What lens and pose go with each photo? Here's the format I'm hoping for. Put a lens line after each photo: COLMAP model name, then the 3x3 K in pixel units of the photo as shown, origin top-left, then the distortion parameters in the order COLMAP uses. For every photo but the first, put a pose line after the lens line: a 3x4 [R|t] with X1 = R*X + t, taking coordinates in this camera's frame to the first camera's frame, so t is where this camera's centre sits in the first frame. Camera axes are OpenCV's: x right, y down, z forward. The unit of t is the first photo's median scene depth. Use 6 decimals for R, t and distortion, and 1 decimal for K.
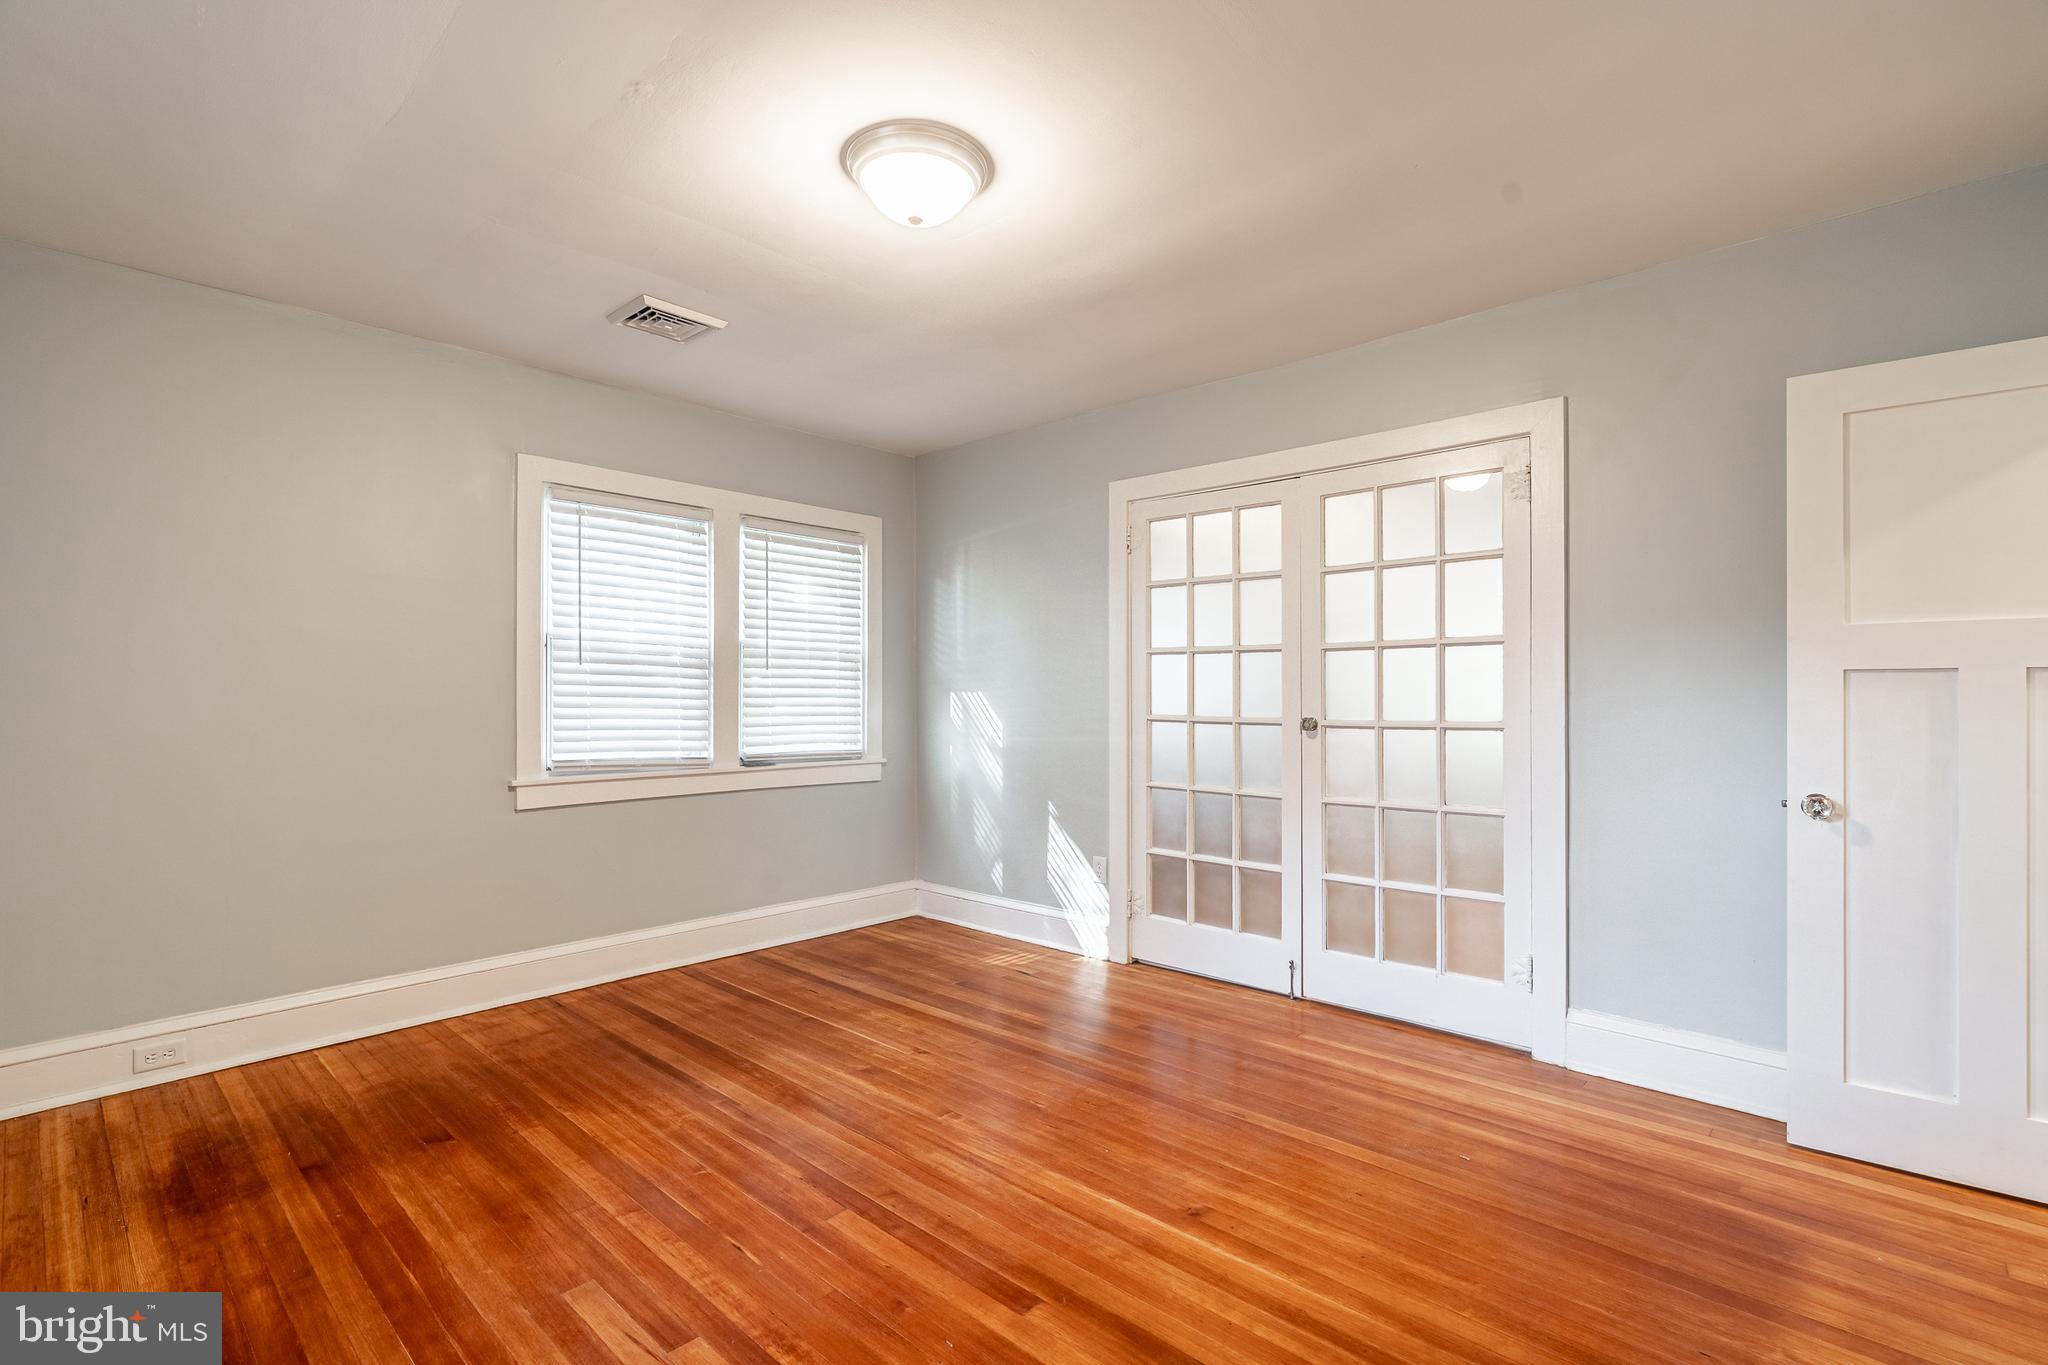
lens RADIAL K [[941.0, 0, 1025.5], [0, 941.0, 693.6], [0, 0, 1]] dist [-0.001209, -0.000163]
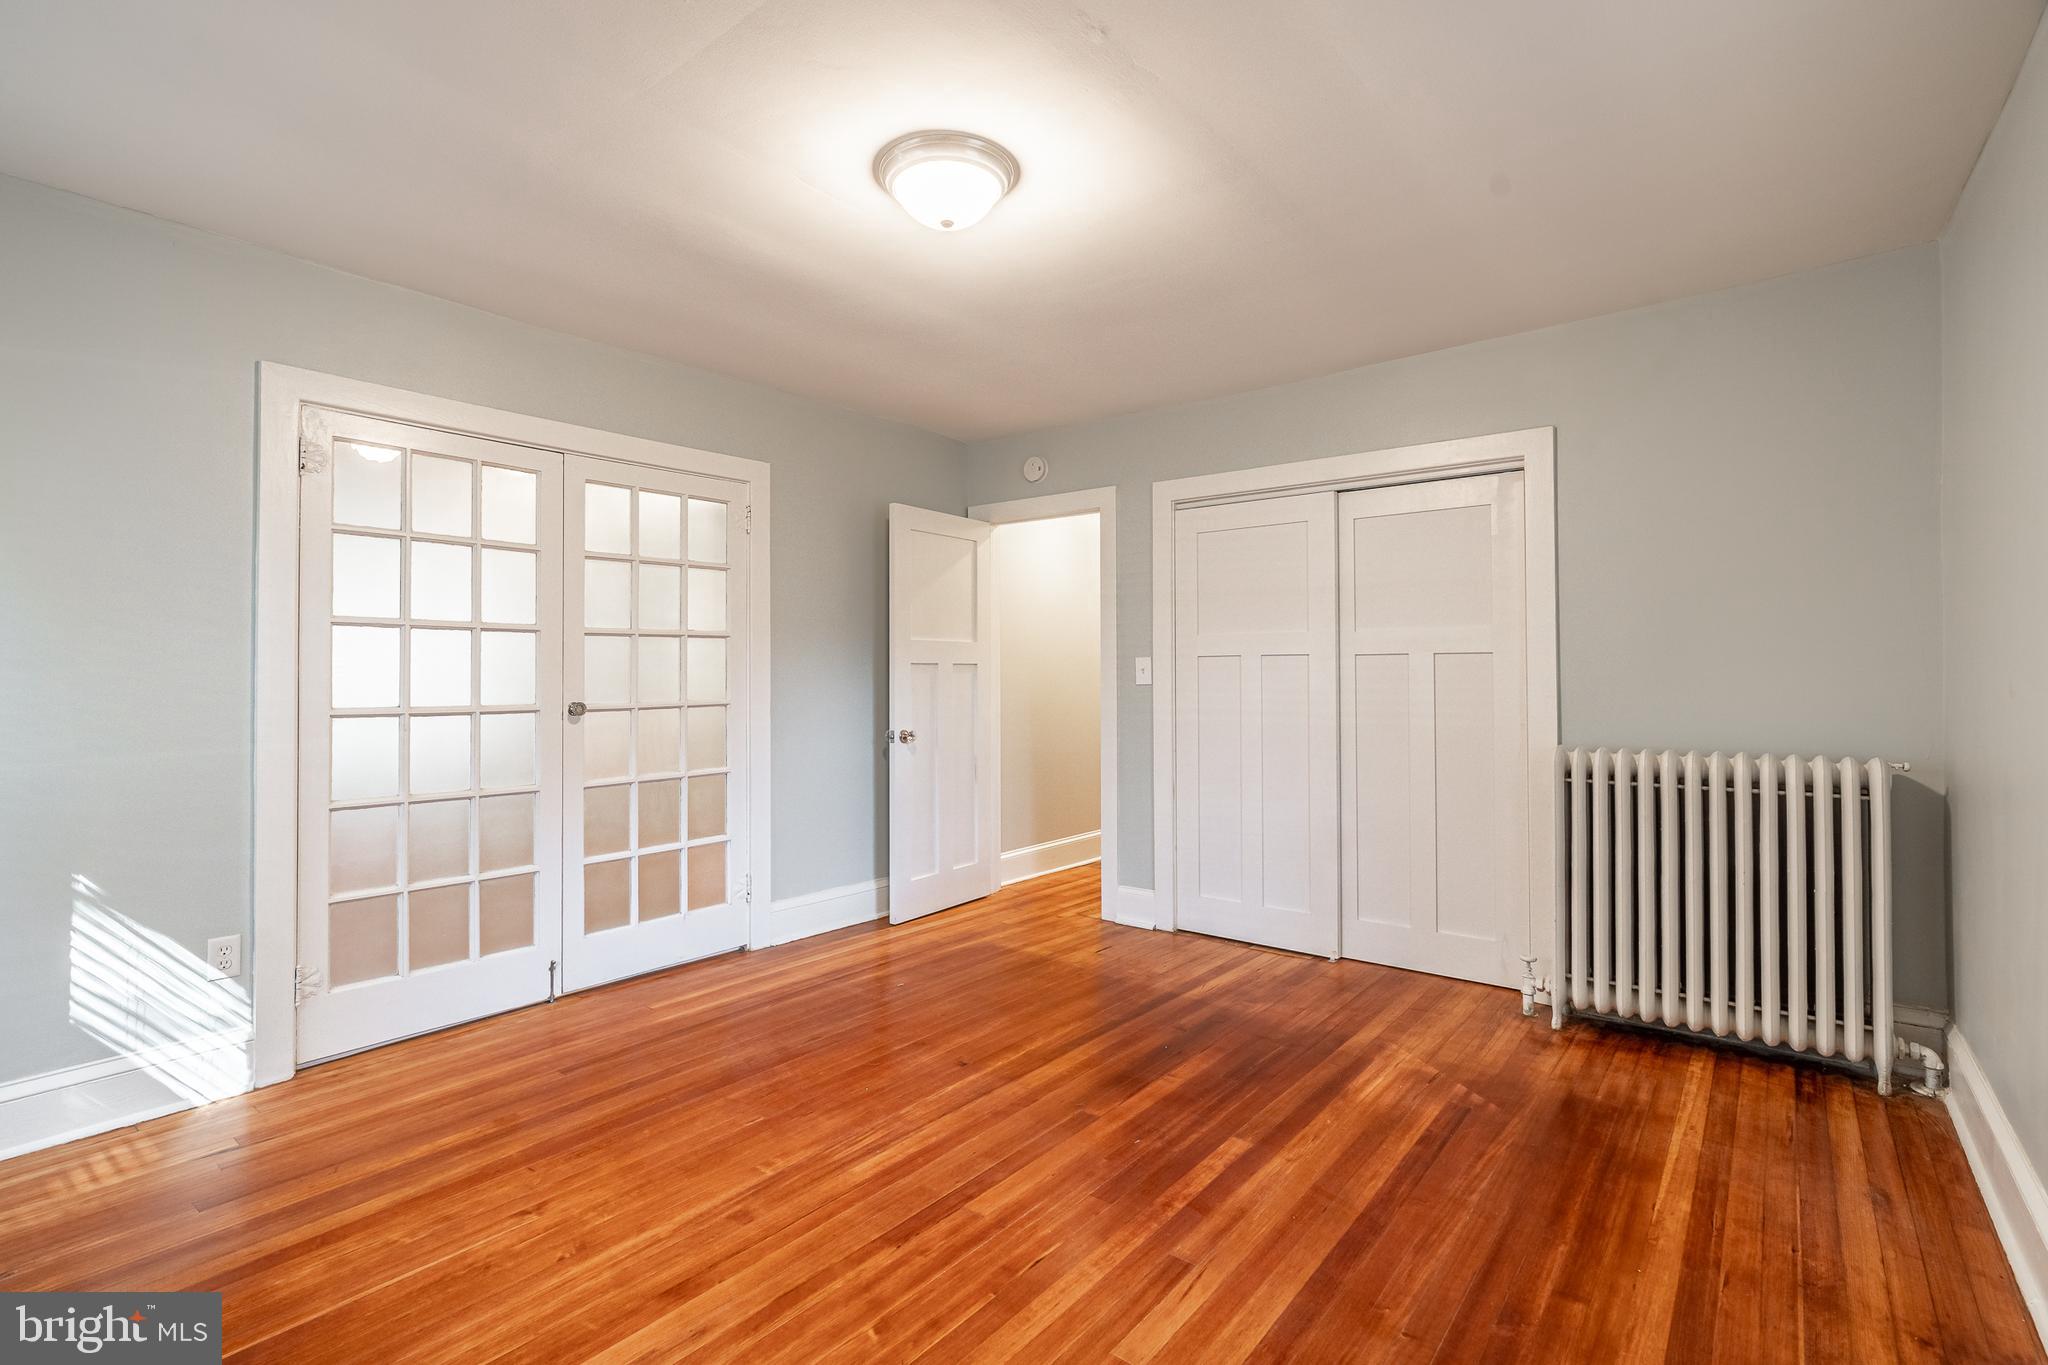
lens RADIAL K [[943.2, 0, 1018.4], [0, 943.2, 649.8], [0, 0, 1]] dist [-0.001852, -0.000292]
pose [[-0.063040, 0.027281, 0.997638, -0.714620], [0.005294, 0.999621, -0.027001, 0.000011], [-0.997997, 0.003579, -0.063161, 0.608049]]
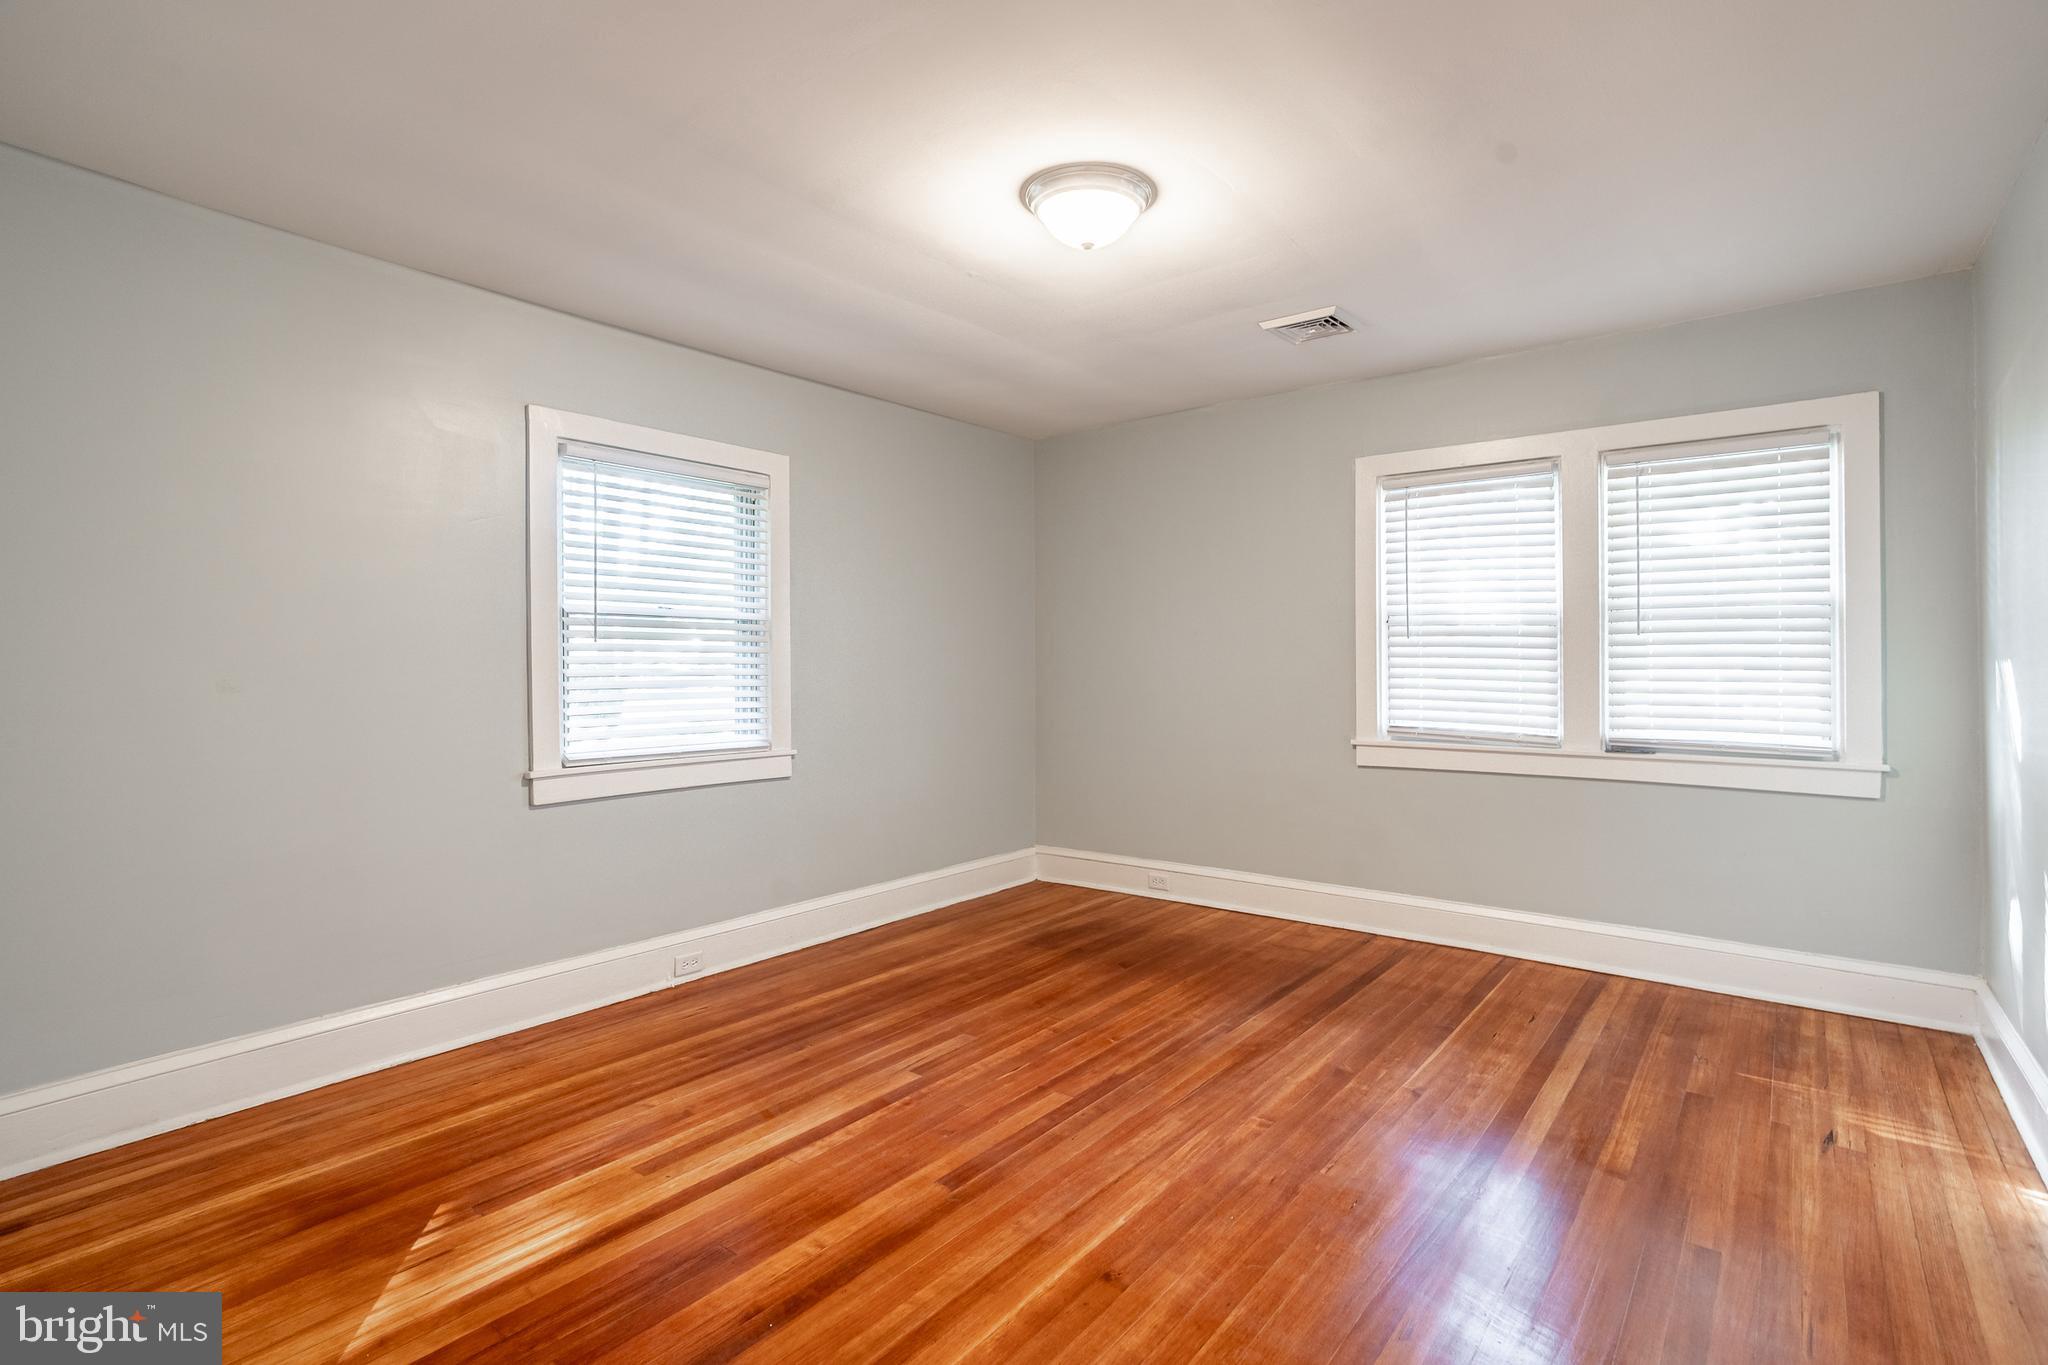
lens RADIAL K [[976.0, 0, 1054.9], [0, 976.0, 658.1], [0, 0, 1]] dist [-0.001565, -0.000157]
pose [[0.092727, -0.007482, -0.995663, 0.638440], [0.004484, 0.999965, -0.007097, -0.002389], [0.995681, -0.003806, 0.092758, 0.523593]]
